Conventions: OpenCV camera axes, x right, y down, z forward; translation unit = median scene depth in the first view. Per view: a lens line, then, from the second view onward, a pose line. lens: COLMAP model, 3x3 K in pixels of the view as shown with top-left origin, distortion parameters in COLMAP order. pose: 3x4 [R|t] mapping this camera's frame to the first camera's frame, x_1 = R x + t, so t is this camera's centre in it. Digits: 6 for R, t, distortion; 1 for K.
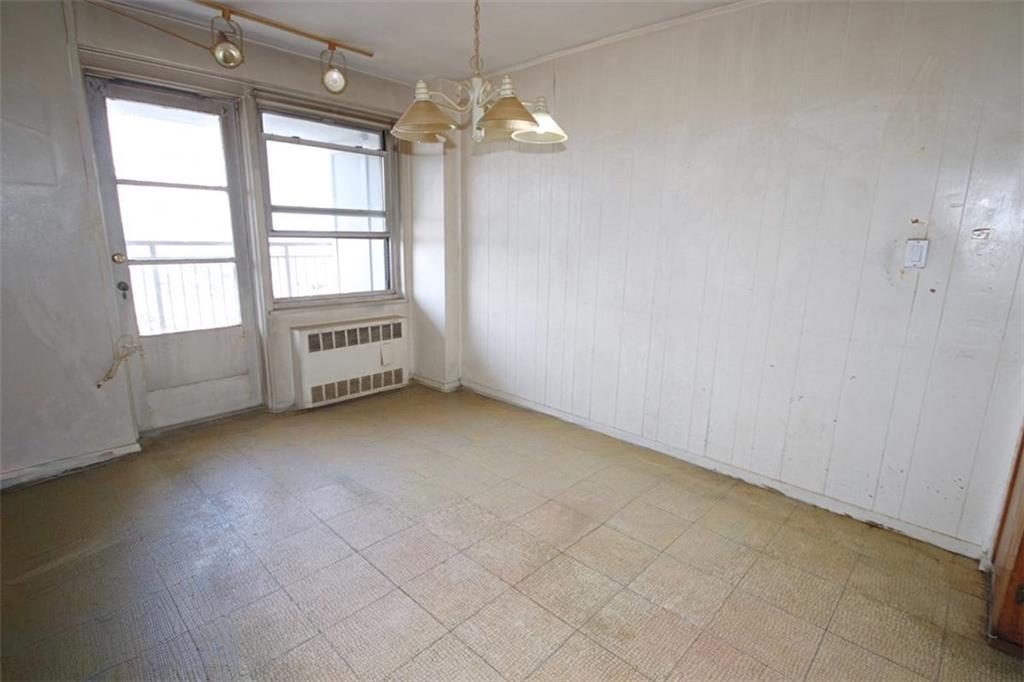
lens RADIAL K [[495.1, 0, 512.0], [0, 495.1, 341.0], [0, 0, 1]] dist [0.004114, 0.000231]
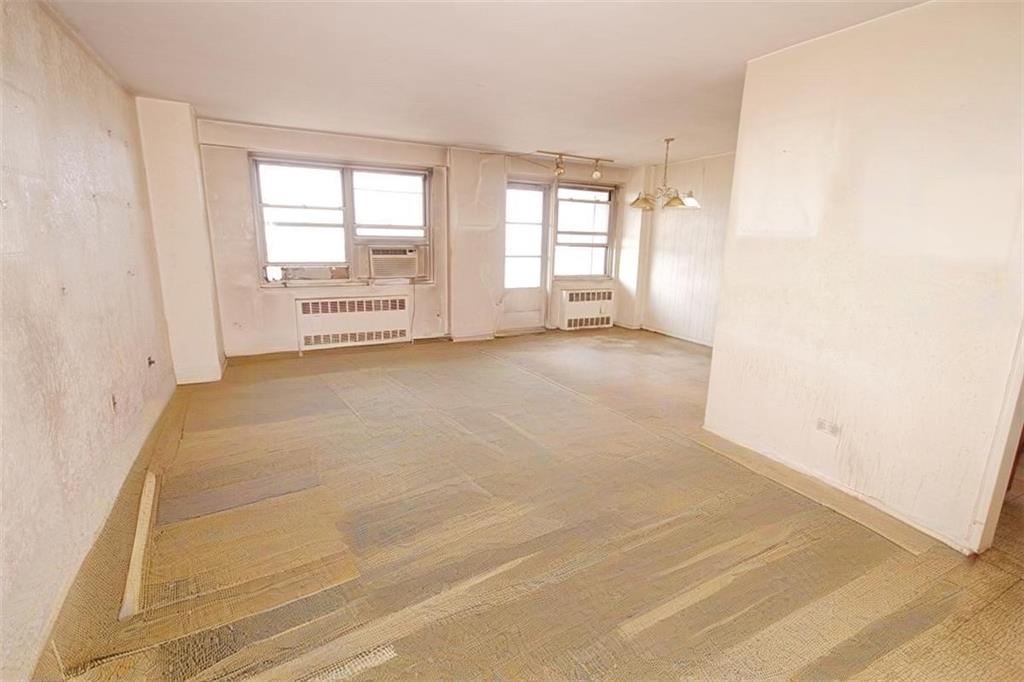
lens RADIAL K [[473.6, 0, 516.3], [0, 473.6, 340.0], [0, 0, 1]] dist [-0.001027, -0.000393]
pose [[0.942633, 0.069831, -0.326446, 0.035845], [-0.074910, 0.997186, -0.002994, 0.190164], [0.325318, 0.027277, 0.945211, -0.865474]]
